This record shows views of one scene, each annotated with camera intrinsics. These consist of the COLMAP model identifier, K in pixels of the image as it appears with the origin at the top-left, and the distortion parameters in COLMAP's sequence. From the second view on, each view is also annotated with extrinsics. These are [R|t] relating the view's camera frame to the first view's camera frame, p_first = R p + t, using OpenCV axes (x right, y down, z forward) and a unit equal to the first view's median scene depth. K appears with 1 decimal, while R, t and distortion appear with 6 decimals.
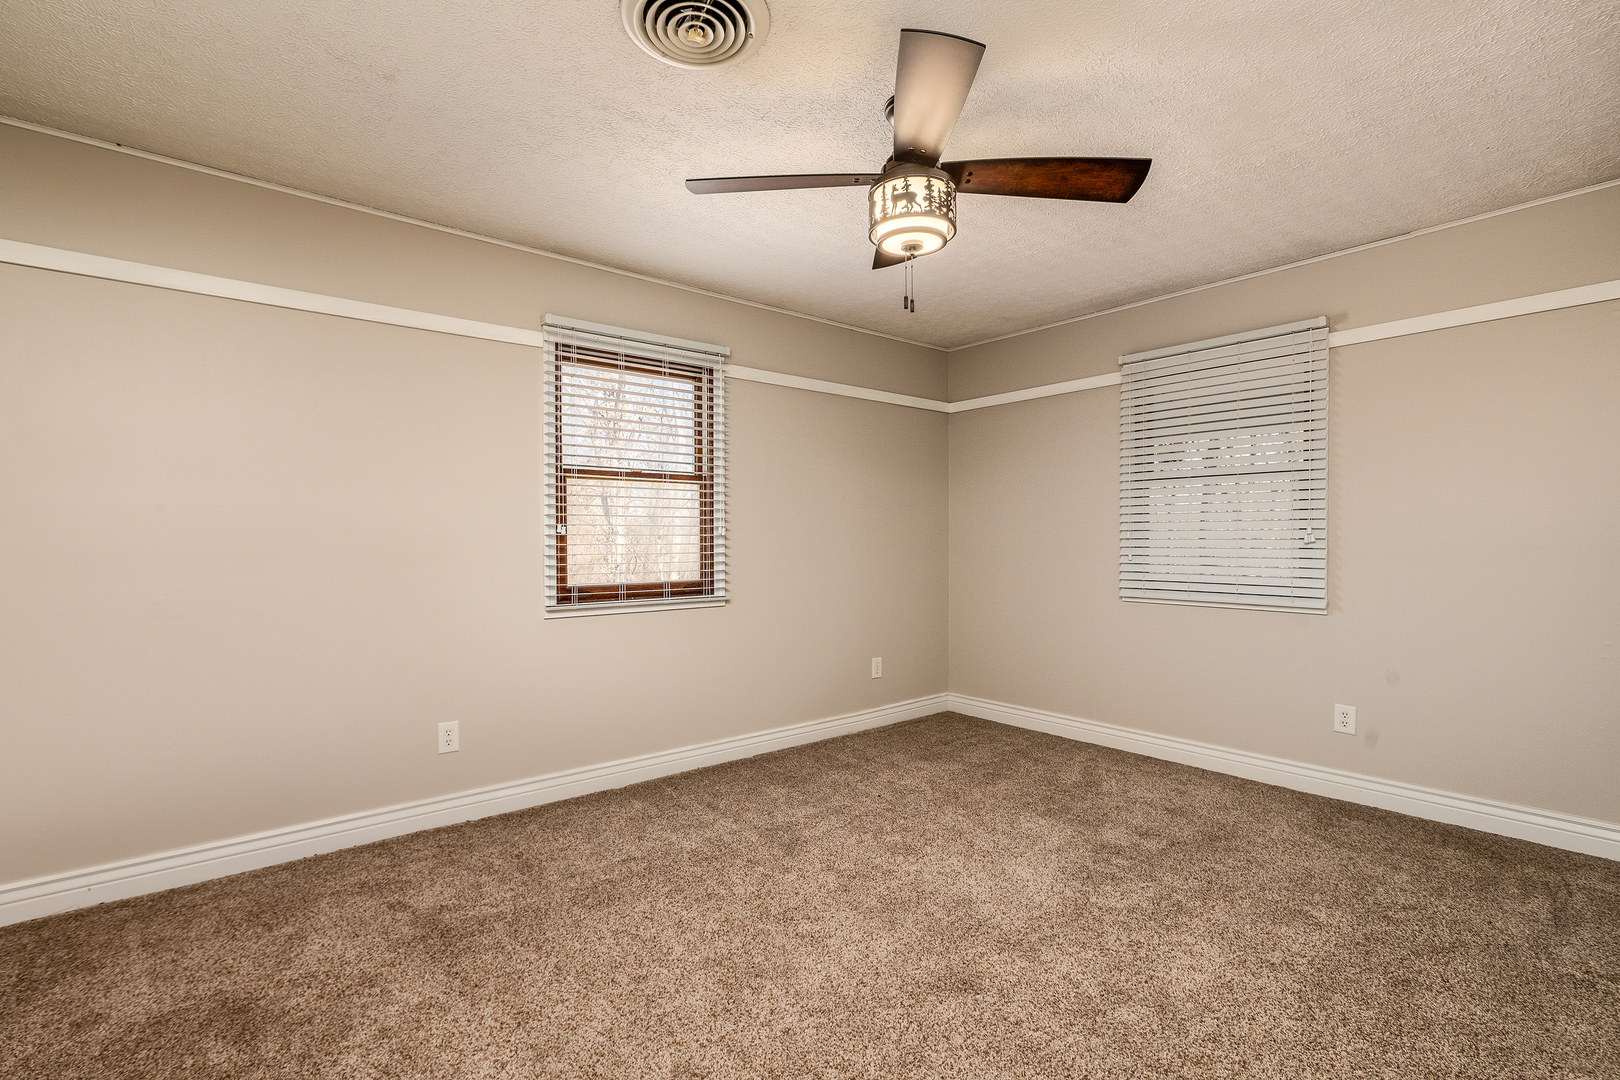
lens RADIAL K [[749.5, 0, 792.4], [0, 749.5, 539.0], [0, 0, 1]] dist [-0.000731, 0.000259]
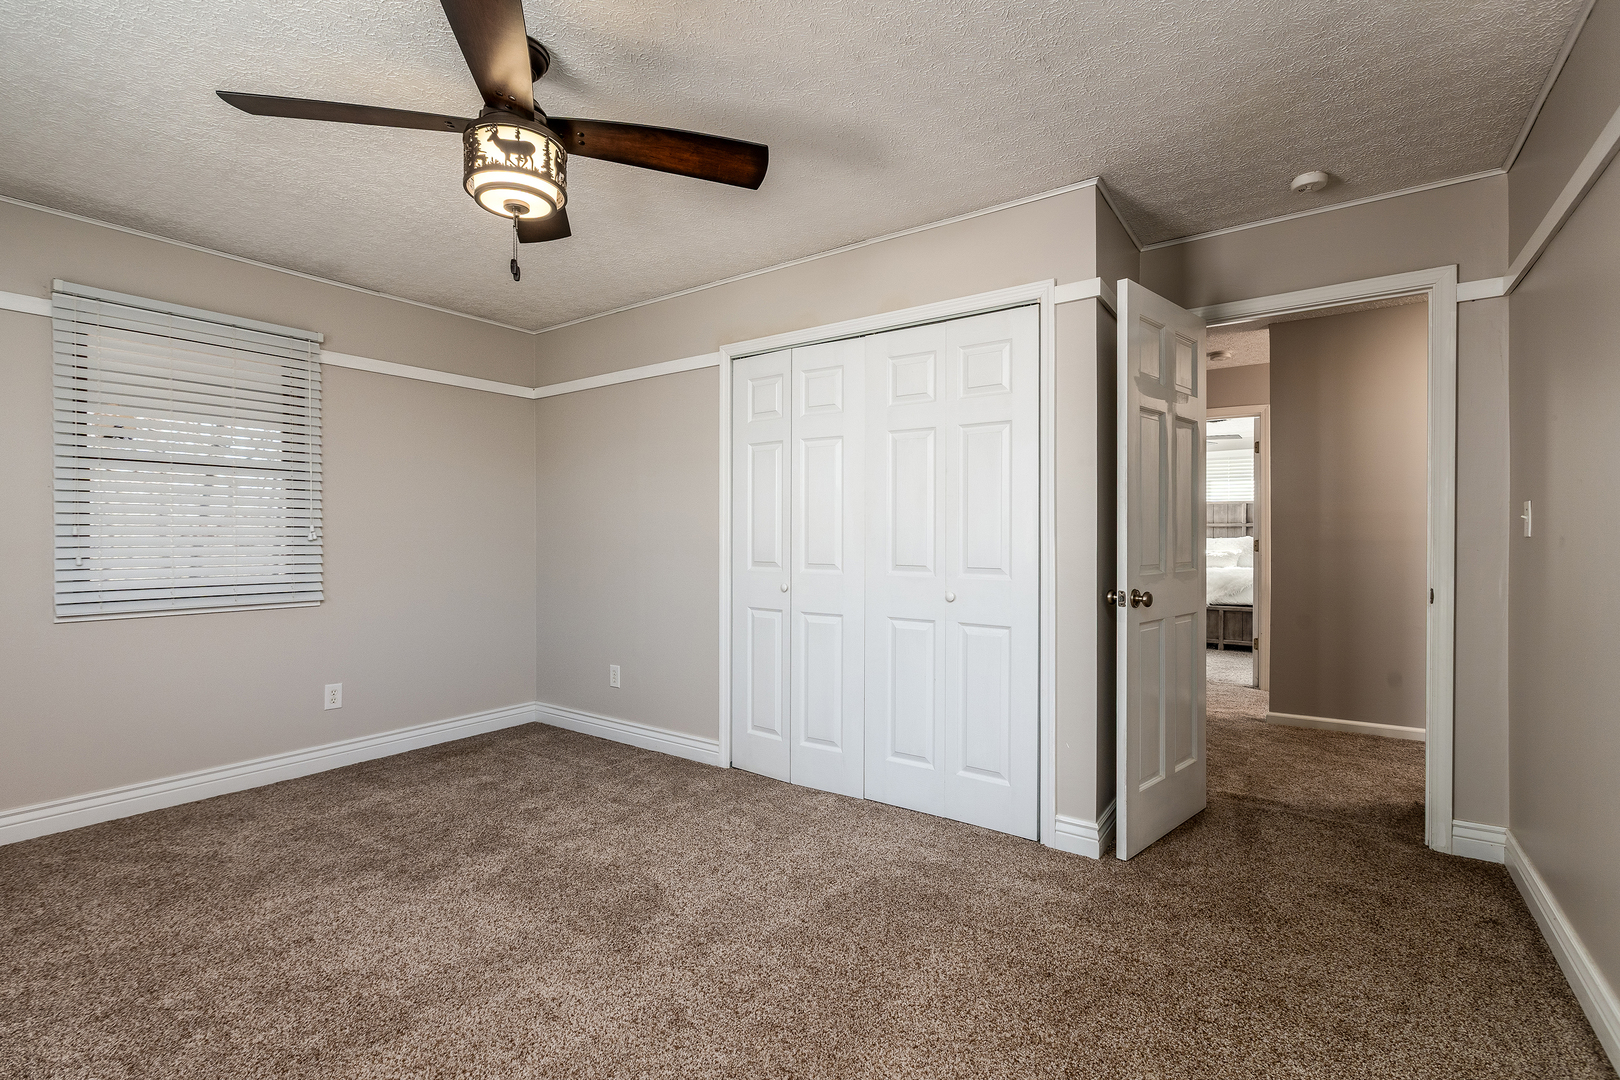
lens RADIAL K [[749.5, 0, 792.4], [0, 749.5, 539.0], [0, 0, 1]] dist [-0.000731, 0.000259]
pose [[-0.270912, 0.003487, 0.962598, -0.526451], [0.003539, 0.999990, -0.002626, 0.008661], [-0.962597, 0.002695, -0.270922, 0.628110]]
